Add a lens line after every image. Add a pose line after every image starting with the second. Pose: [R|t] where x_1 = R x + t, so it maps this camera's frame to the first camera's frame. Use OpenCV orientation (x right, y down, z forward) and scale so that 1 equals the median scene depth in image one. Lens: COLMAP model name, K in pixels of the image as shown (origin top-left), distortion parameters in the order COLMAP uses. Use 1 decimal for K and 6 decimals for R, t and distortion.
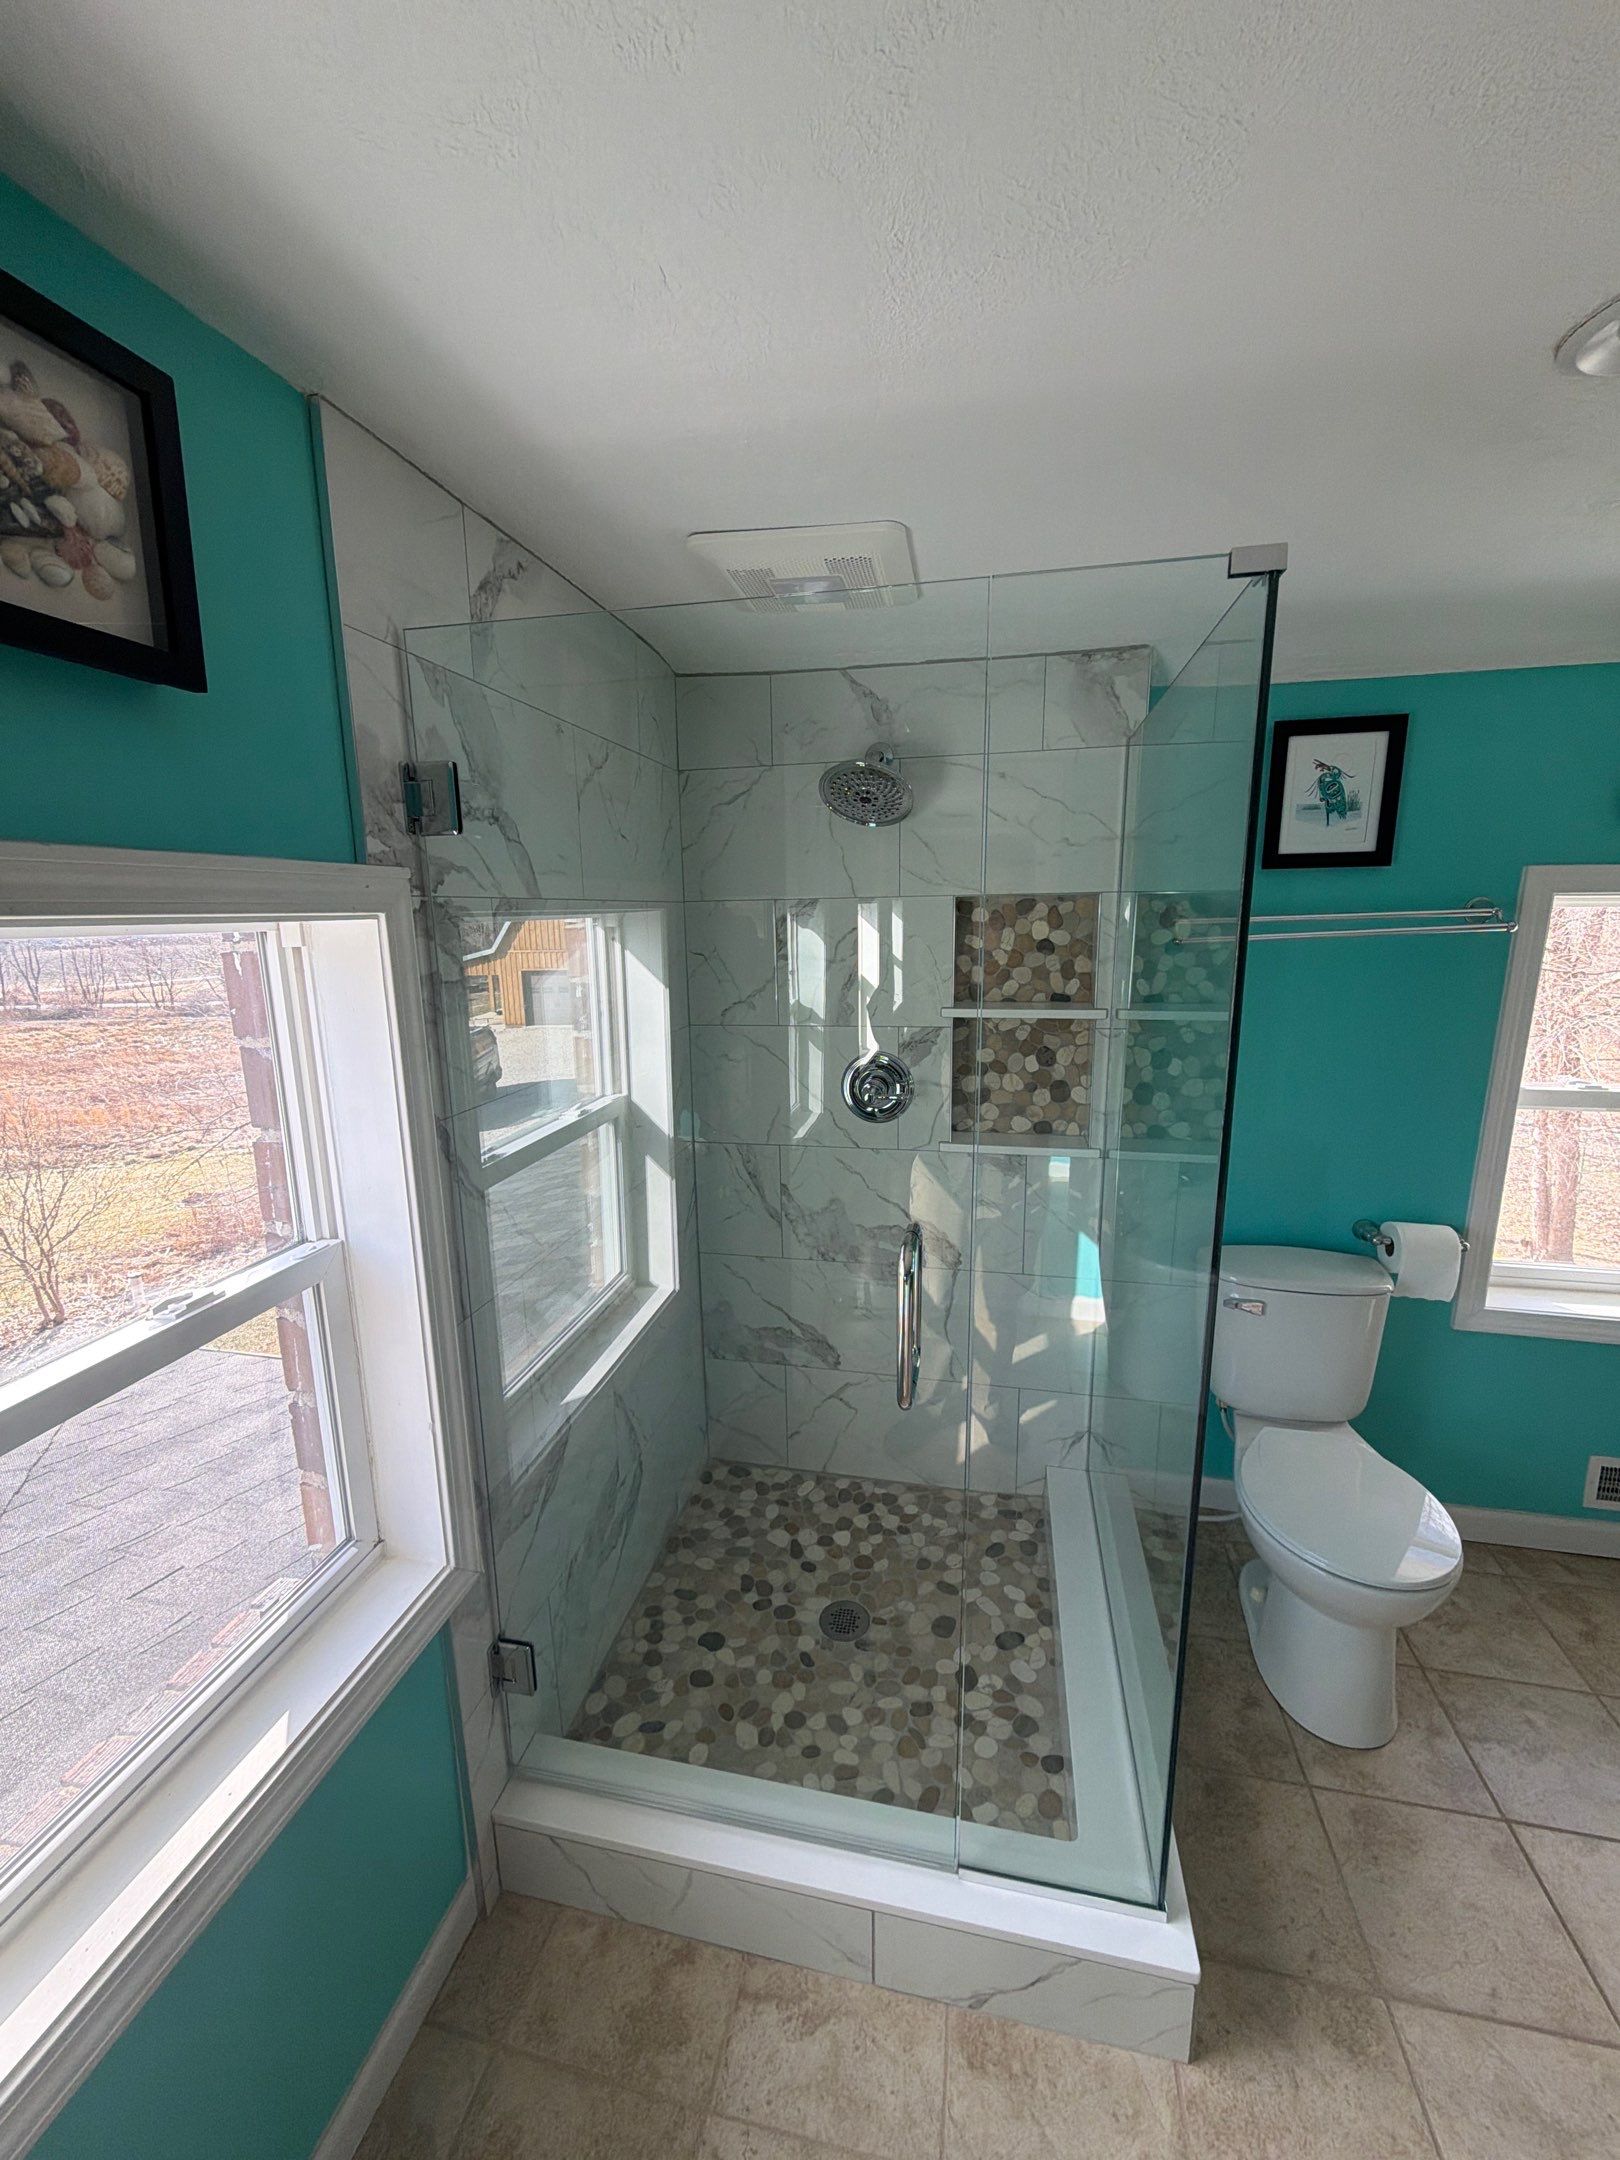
lens RADIAL K [[858.6, 0, 808.4], [0, 858.6, 1080.5], [0, 0, 1]] dist [0.000302, -0.000371]
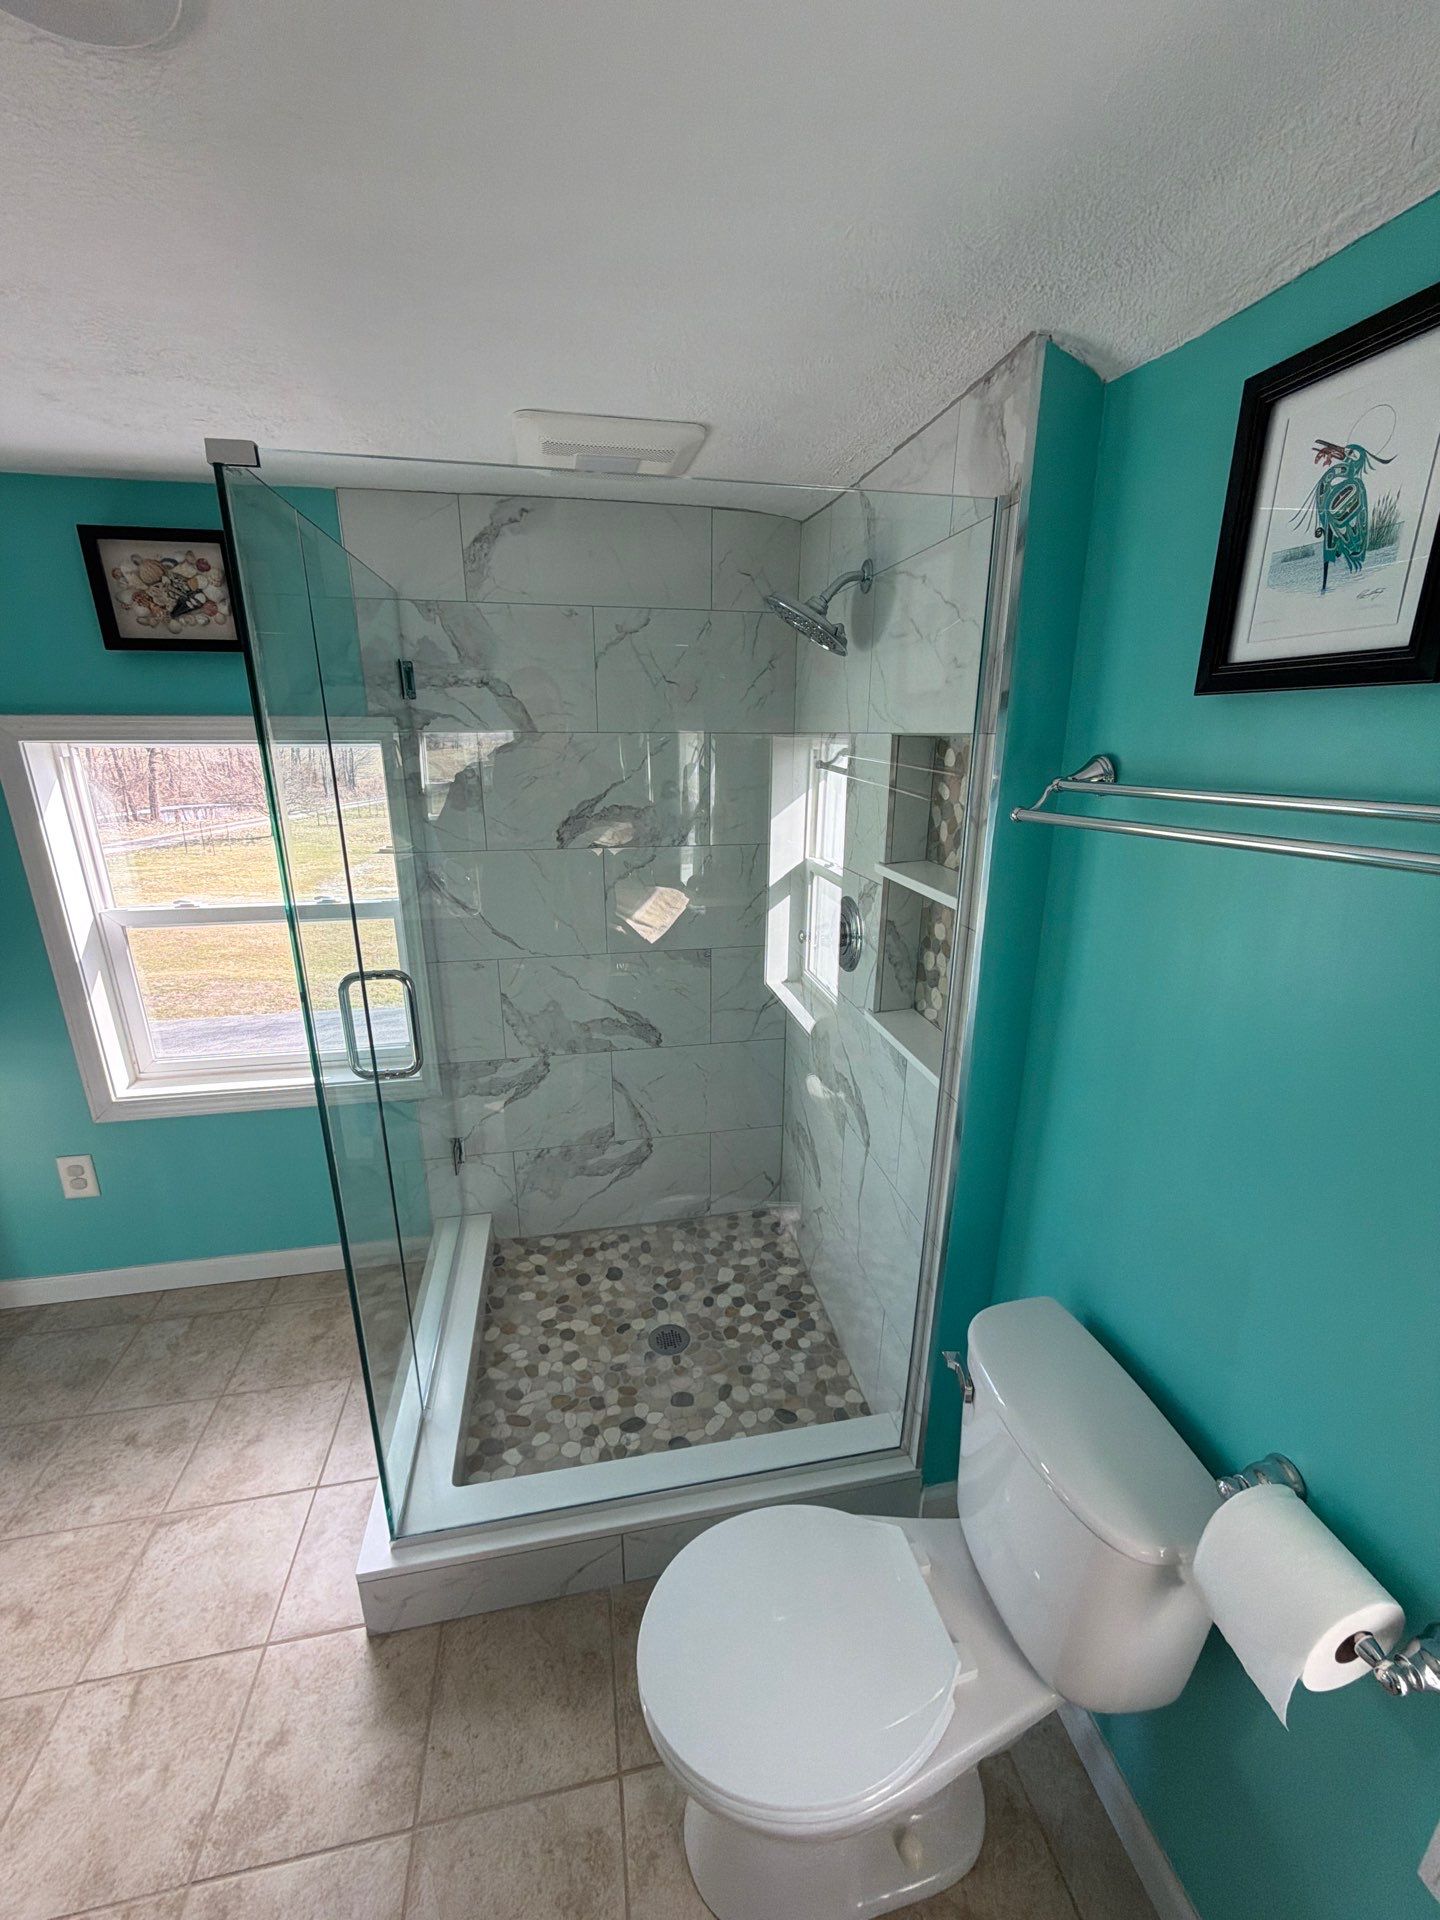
lens RADIAL K [[763.2, 0, 719.2], [0, 763.2, 961.1], [0, 0, 1]] dist [0.000302, -0.000371]
pose [[0.394126, 0.283304, -0.874302, 0.867923], [-0.187950, 0.956044, 0.225065, -0.143175], [0.899633, 0.075621, 0.430048, 0.557943]]
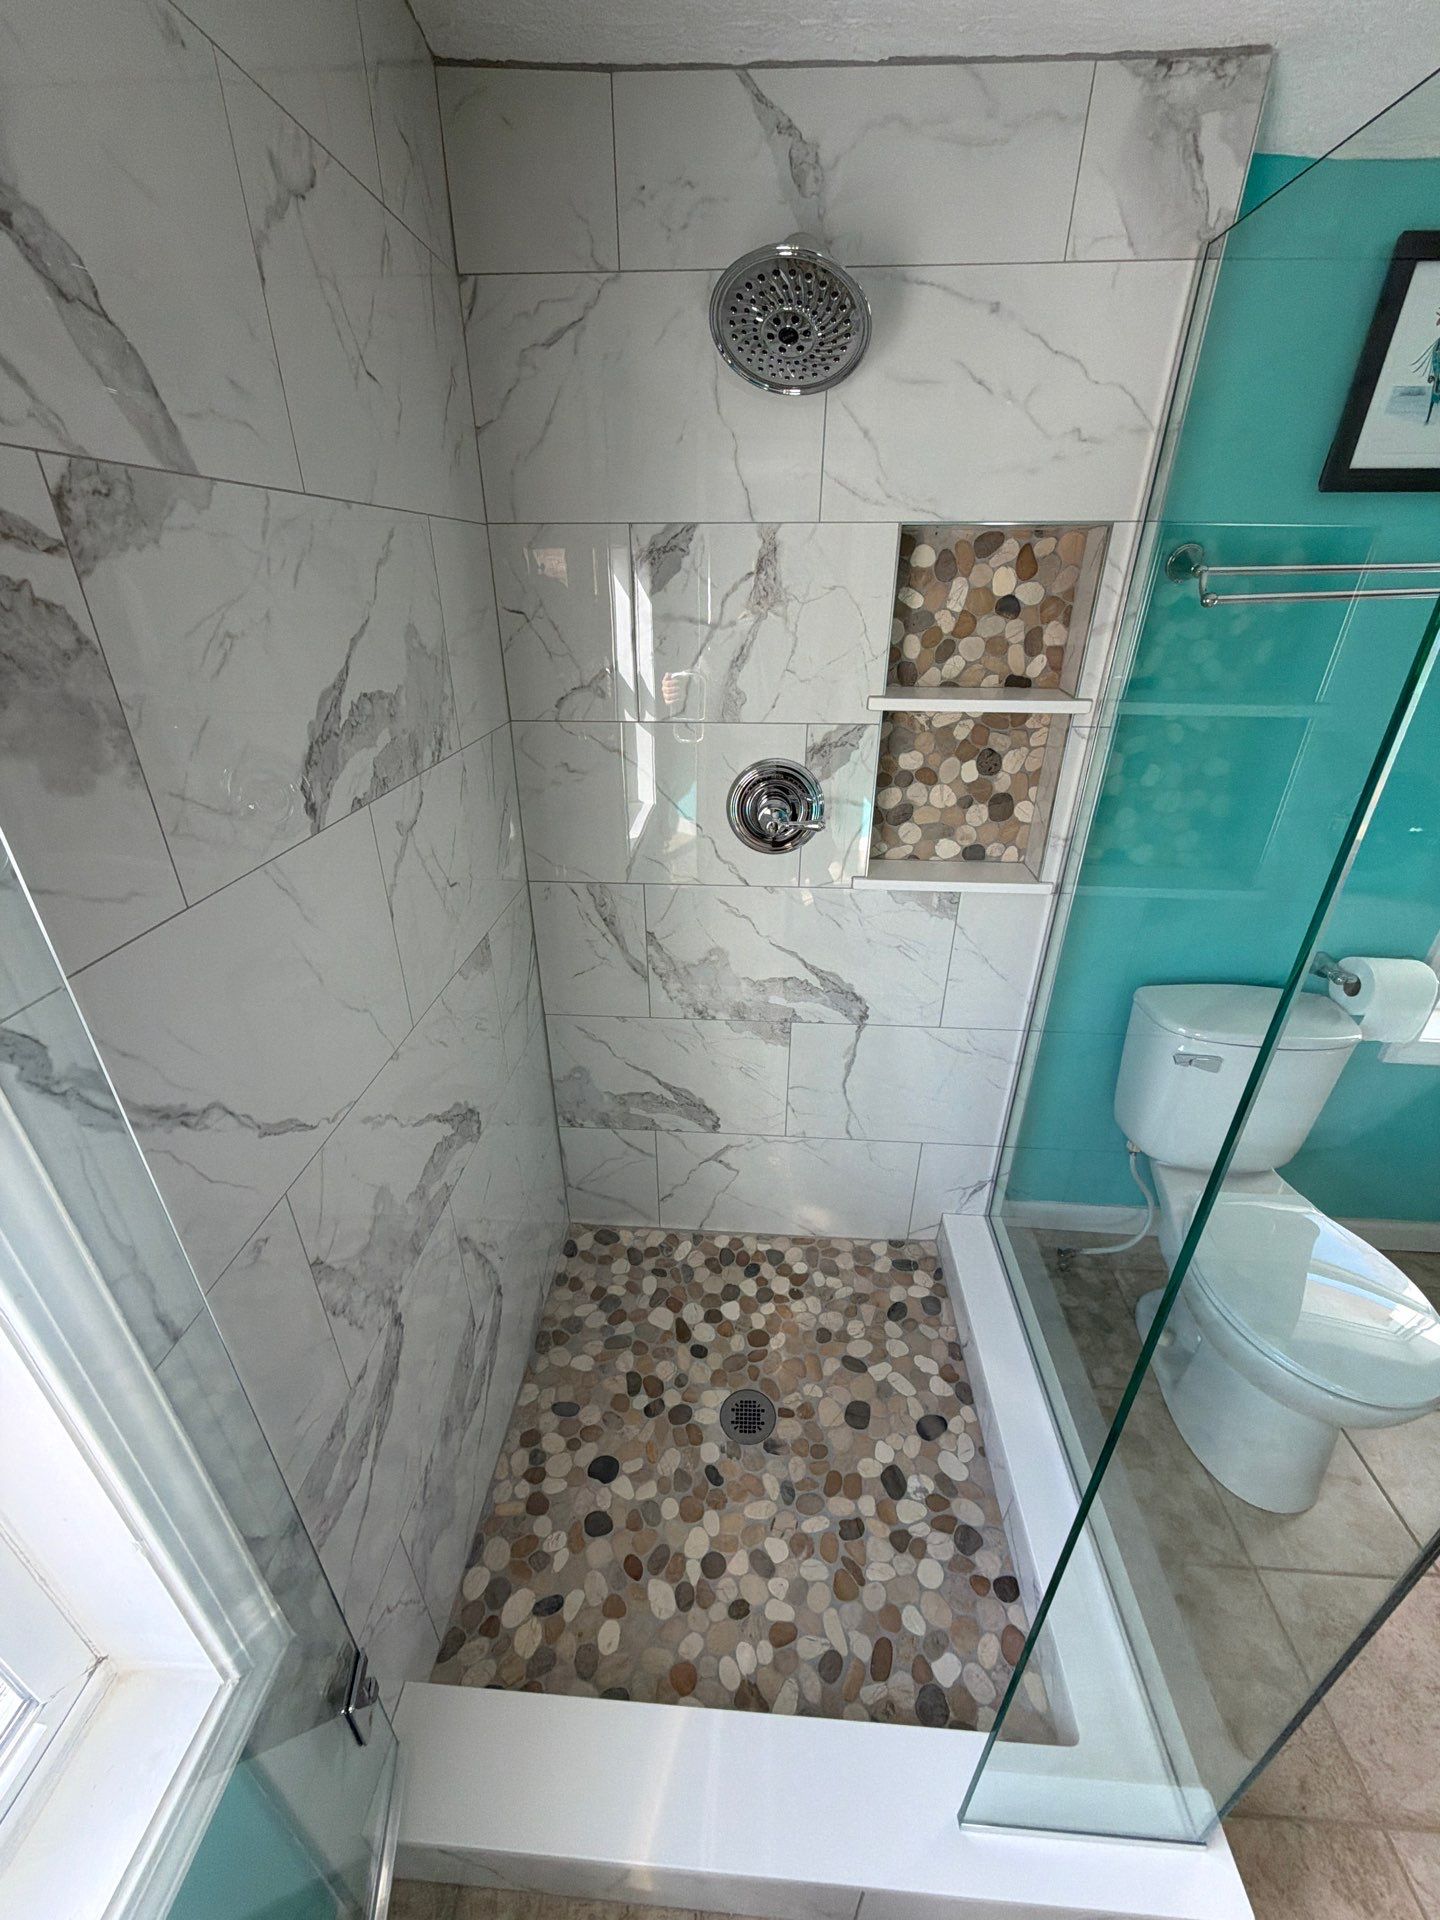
lens RADIAL K [[763.2, 0, 717.4], [0, 763.2, 961.8], [0, 0, 1]] dist [0.000302, -0.000371]
pose [[0.988926, -0.050882, 0.139411, -0.077264], [0.010654, 0.961304, 0.275283, -0.051827], [-0.148023, -0.270750, 0.951201, 0.371360]]
